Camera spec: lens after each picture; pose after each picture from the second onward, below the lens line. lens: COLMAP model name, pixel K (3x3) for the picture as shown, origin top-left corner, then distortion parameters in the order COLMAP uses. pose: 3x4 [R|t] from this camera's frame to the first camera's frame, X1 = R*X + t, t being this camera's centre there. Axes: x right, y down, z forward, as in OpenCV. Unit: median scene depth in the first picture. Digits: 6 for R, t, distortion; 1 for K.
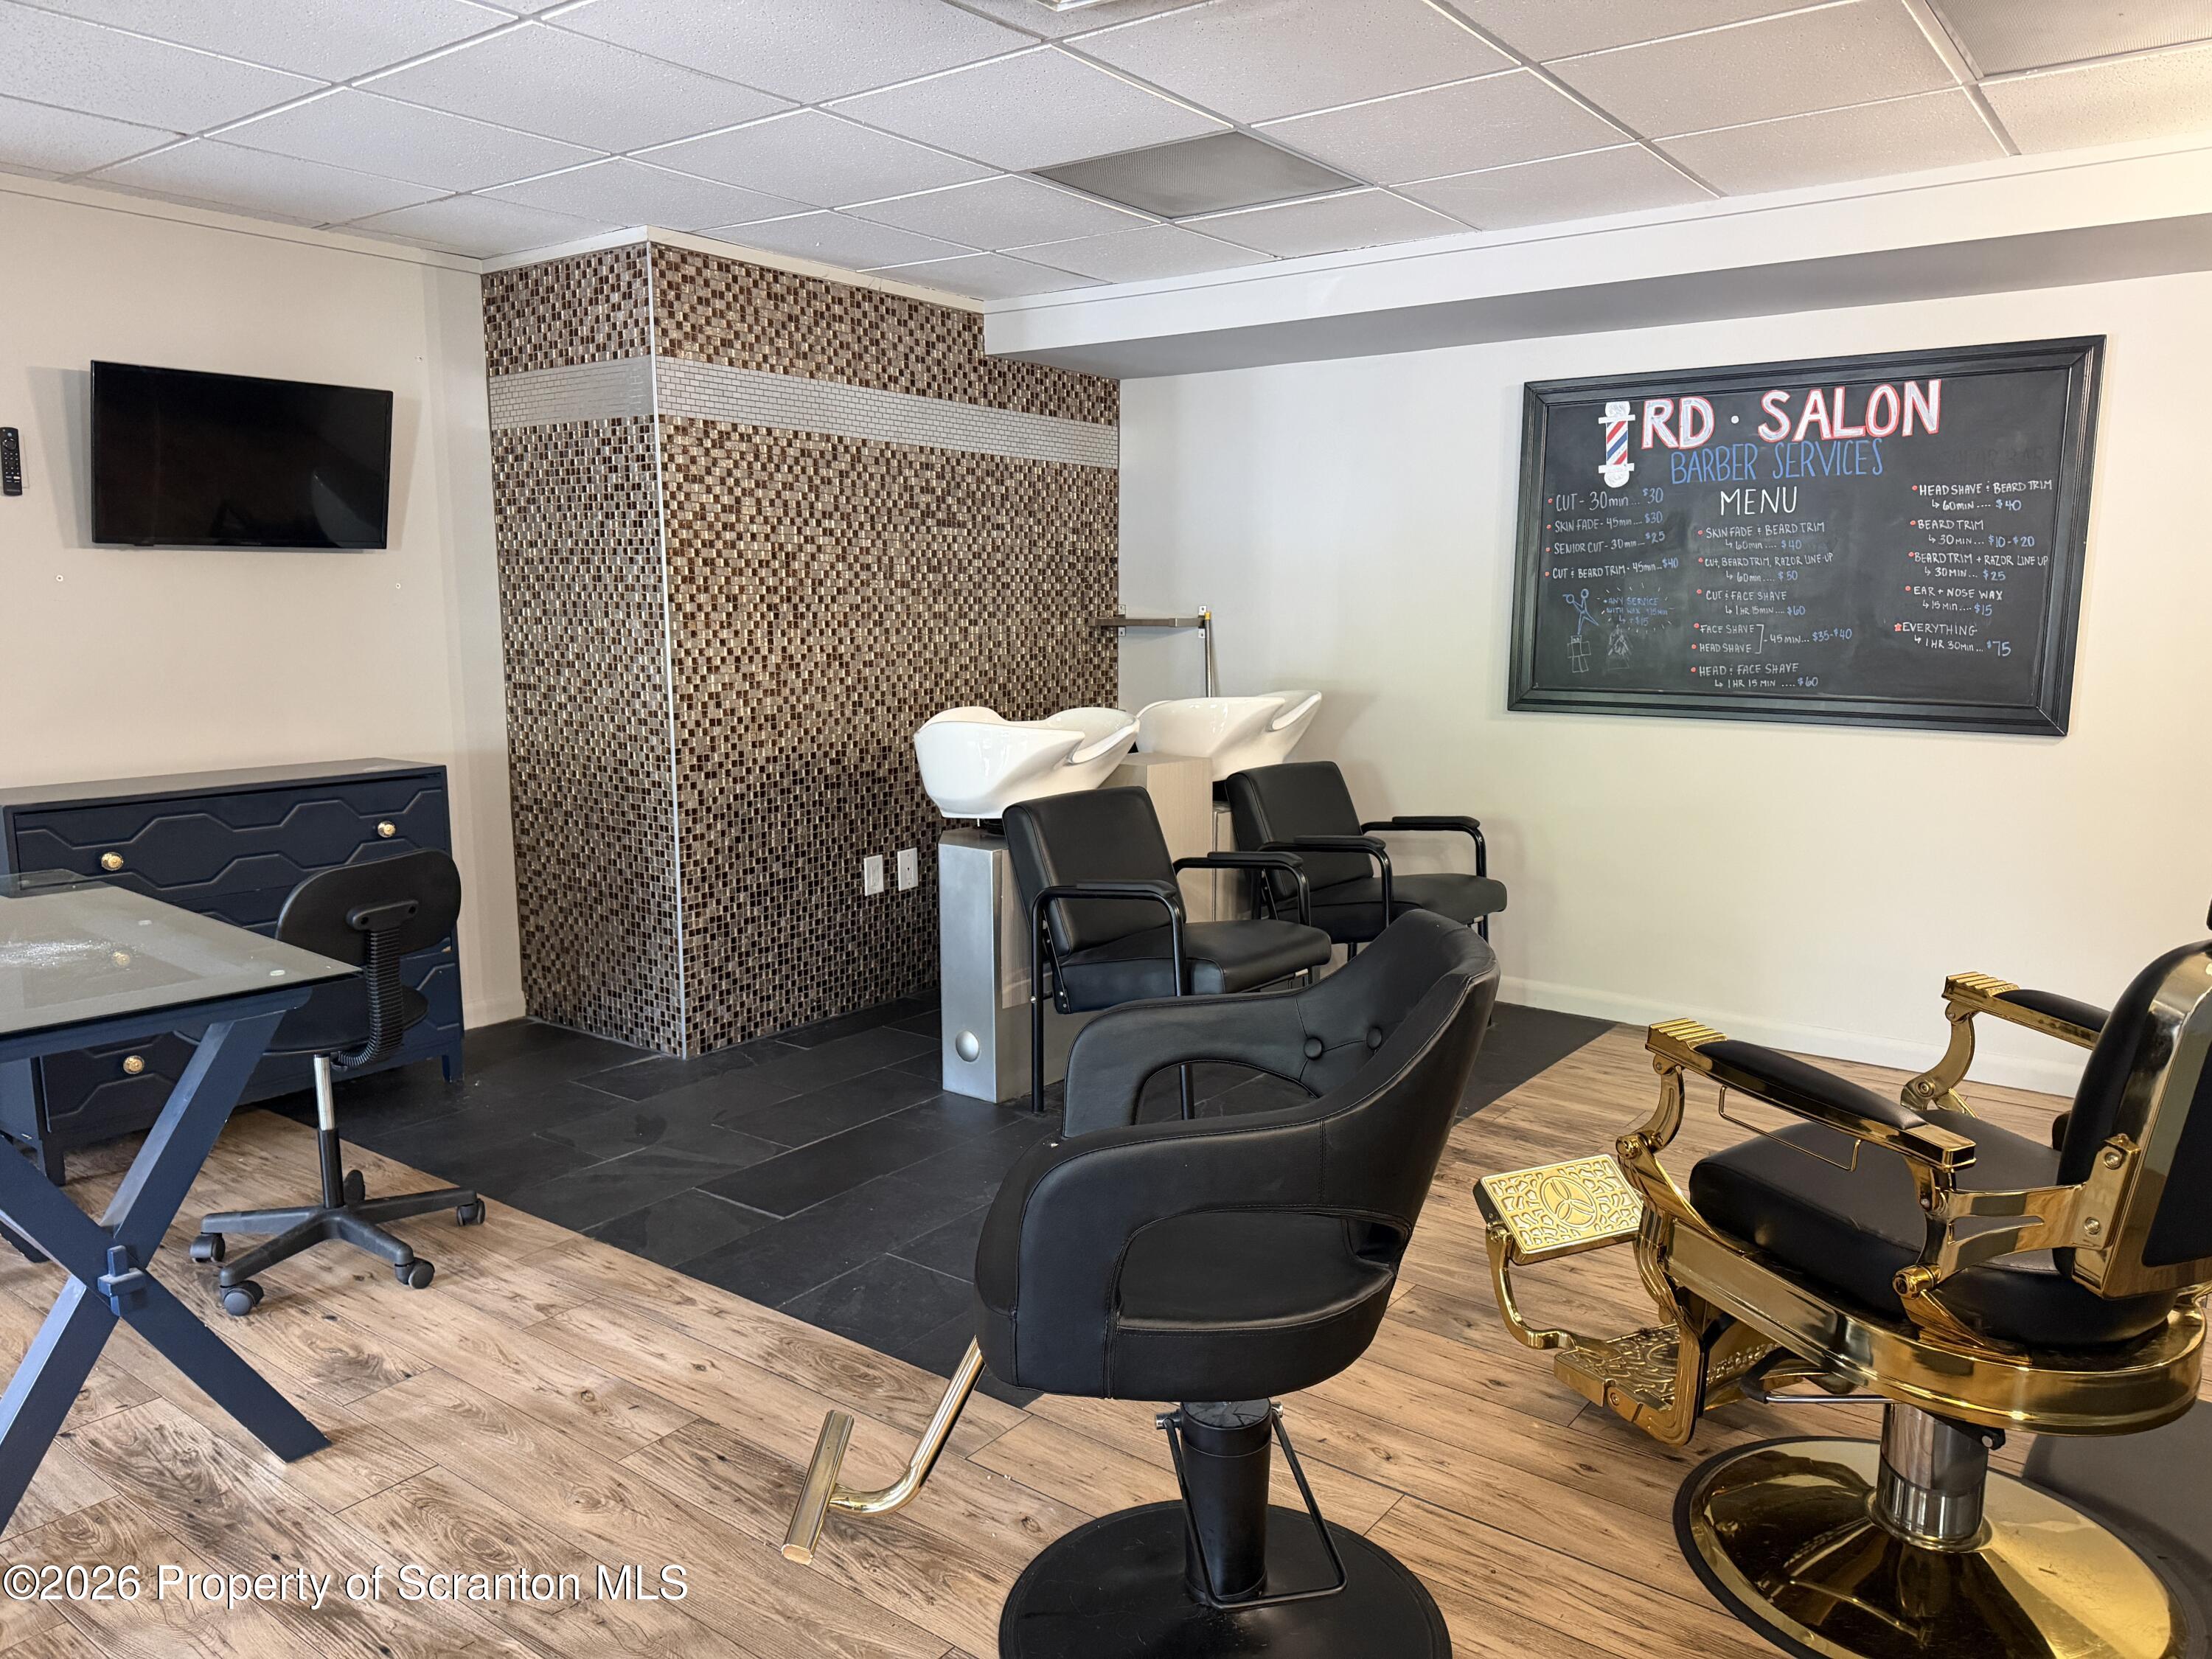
lens RADIAL K [[1564.8, 0, 1123.5], [0, 1564.8, 839.8], [0, 0, 1]] dist [0.067725, -0.058929]
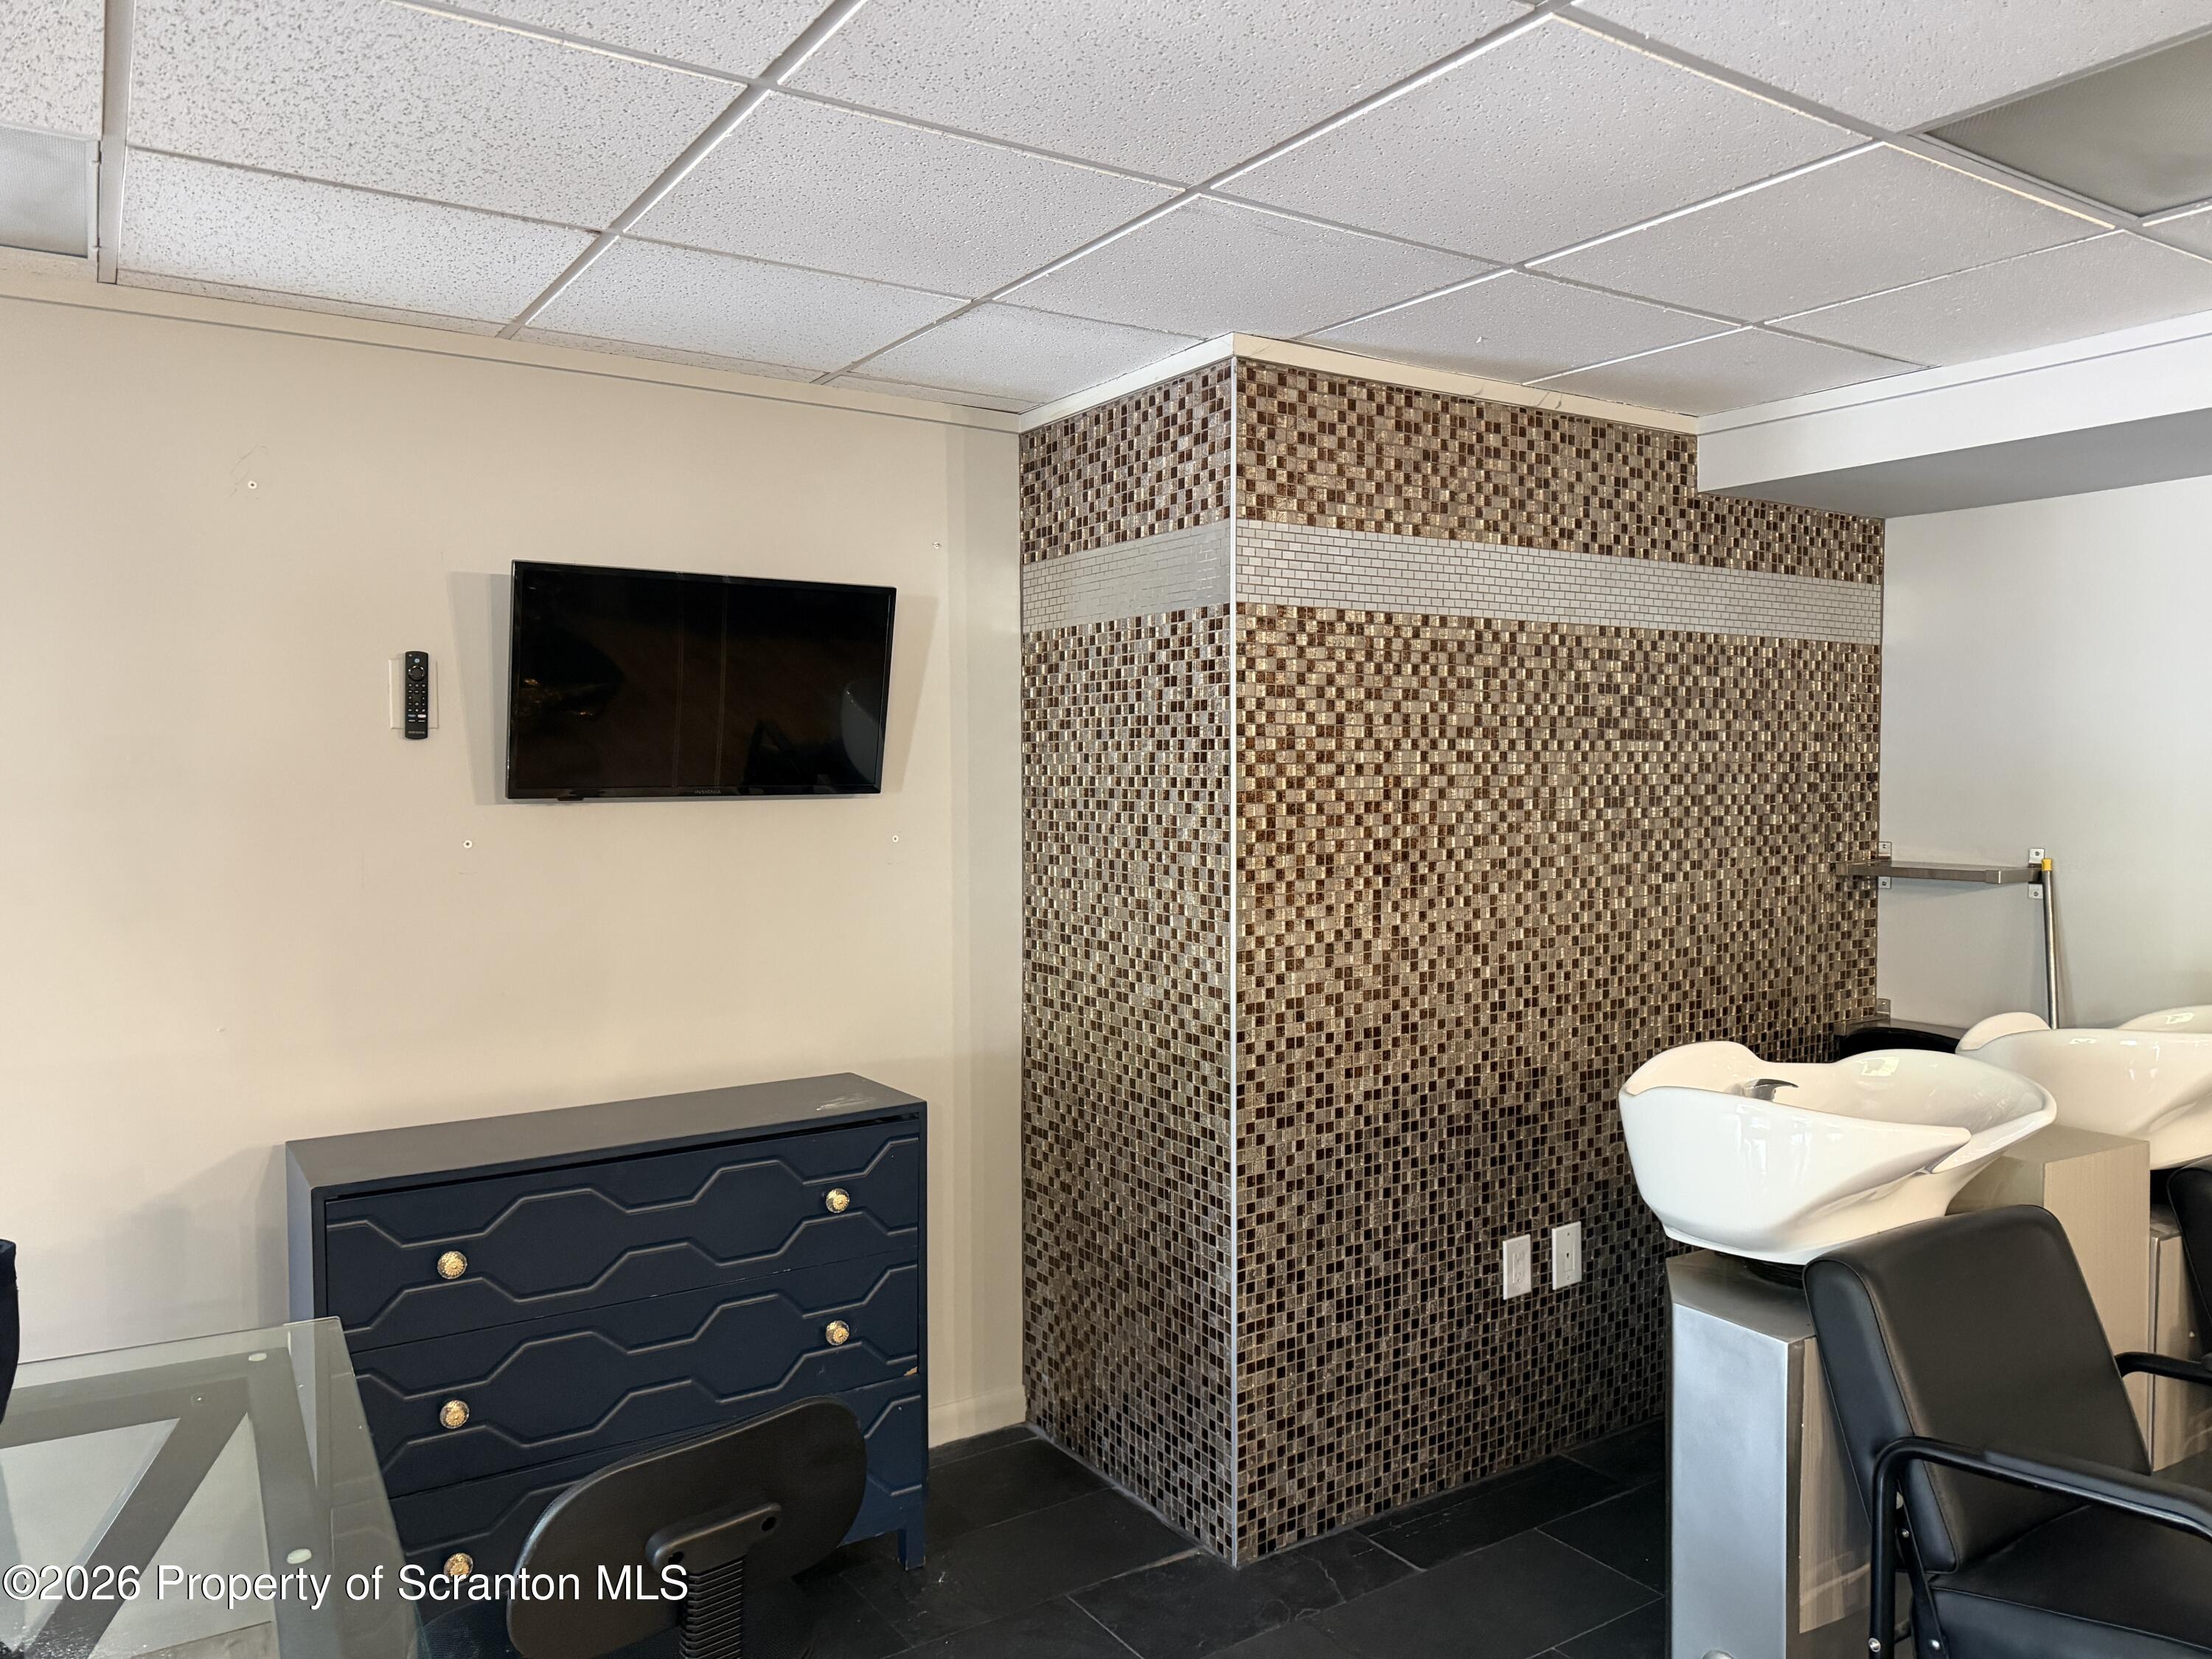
lens RADIAL K [[1564.8, 0, 1091.4], [0, 1564.8, 842.6], [0, 0, 1]] dist [0.067725, -0.058929]
pose [[0.933812, 0.011147, -0.357591, -0.101007], [-0.048770, 0.994150, -0.096368, -0.090488], [0.354425, 0.107430, 0.928893, 0.332576]]
